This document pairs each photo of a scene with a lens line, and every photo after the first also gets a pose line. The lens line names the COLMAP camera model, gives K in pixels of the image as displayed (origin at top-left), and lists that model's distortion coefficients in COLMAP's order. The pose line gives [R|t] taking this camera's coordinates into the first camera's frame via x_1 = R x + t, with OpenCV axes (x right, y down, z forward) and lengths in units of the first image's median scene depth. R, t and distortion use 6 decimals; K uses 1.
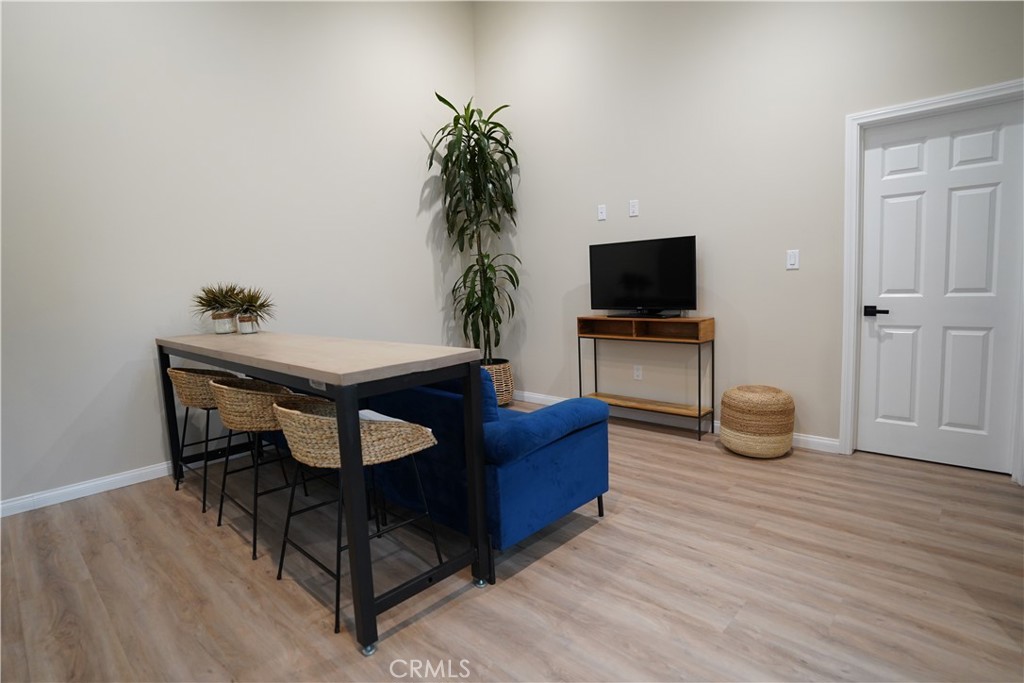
lens RADIAL K [[527.0, 0, 512.5], [0, 527.0, 333.0], [0, 0, 1]] dist [-0.058863, 0.025980]
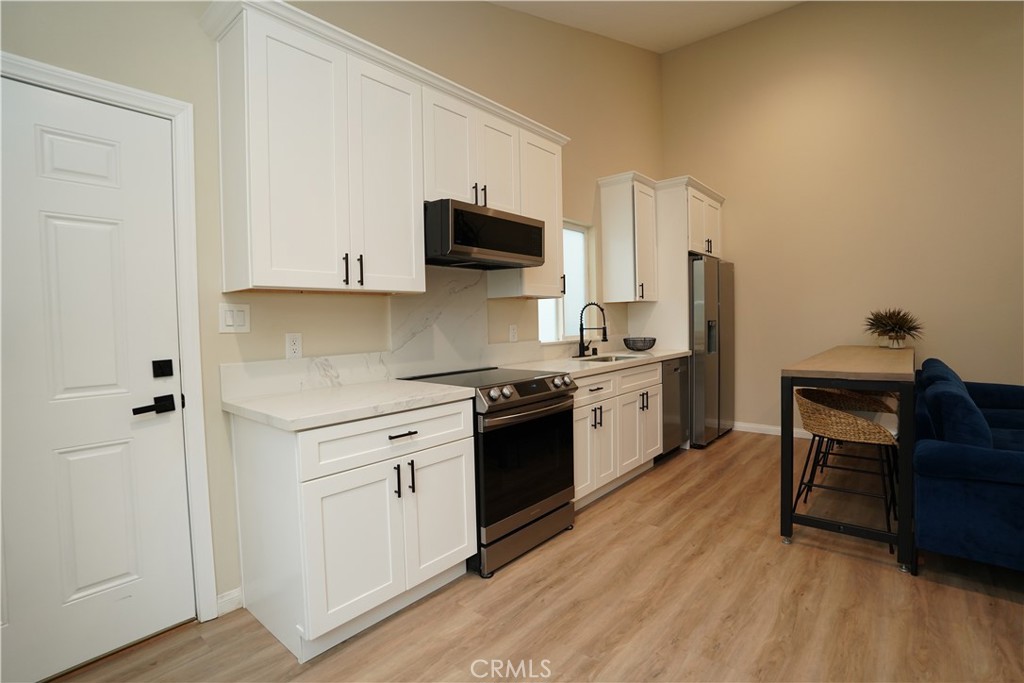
lens RADIAL K [[482.5, 0, 516.7], [0, 482.5, 336.8], [0, 0, 1]] dist [-0.068550, 0.025126]
pose [[0.059117, 0.074626, -0.995458, 0.598612], [-0.081219, 0.994255, 0.069712, -0.033807], [0.994942, 0.076729, 0.064838, 0.002996]]
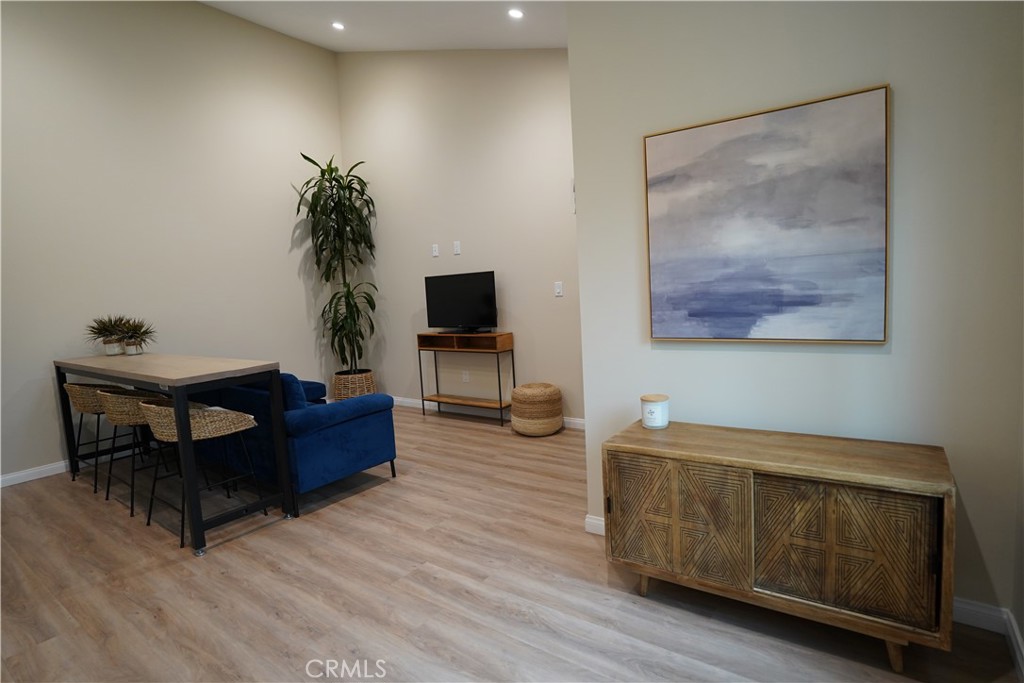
lens RADIAL K [[527.0, 0, 512.5], [0, 527.0, 333.0], [0, 0, 1]] dist [-0.058863, 0.025980]
pose [[0.991948, -0.023367, 0.124468, 0.270310], [0.025785, 0.999508, -0.017855, -0.005983], [-0.123990, 0.020921, 0.992063, -0.385441]]
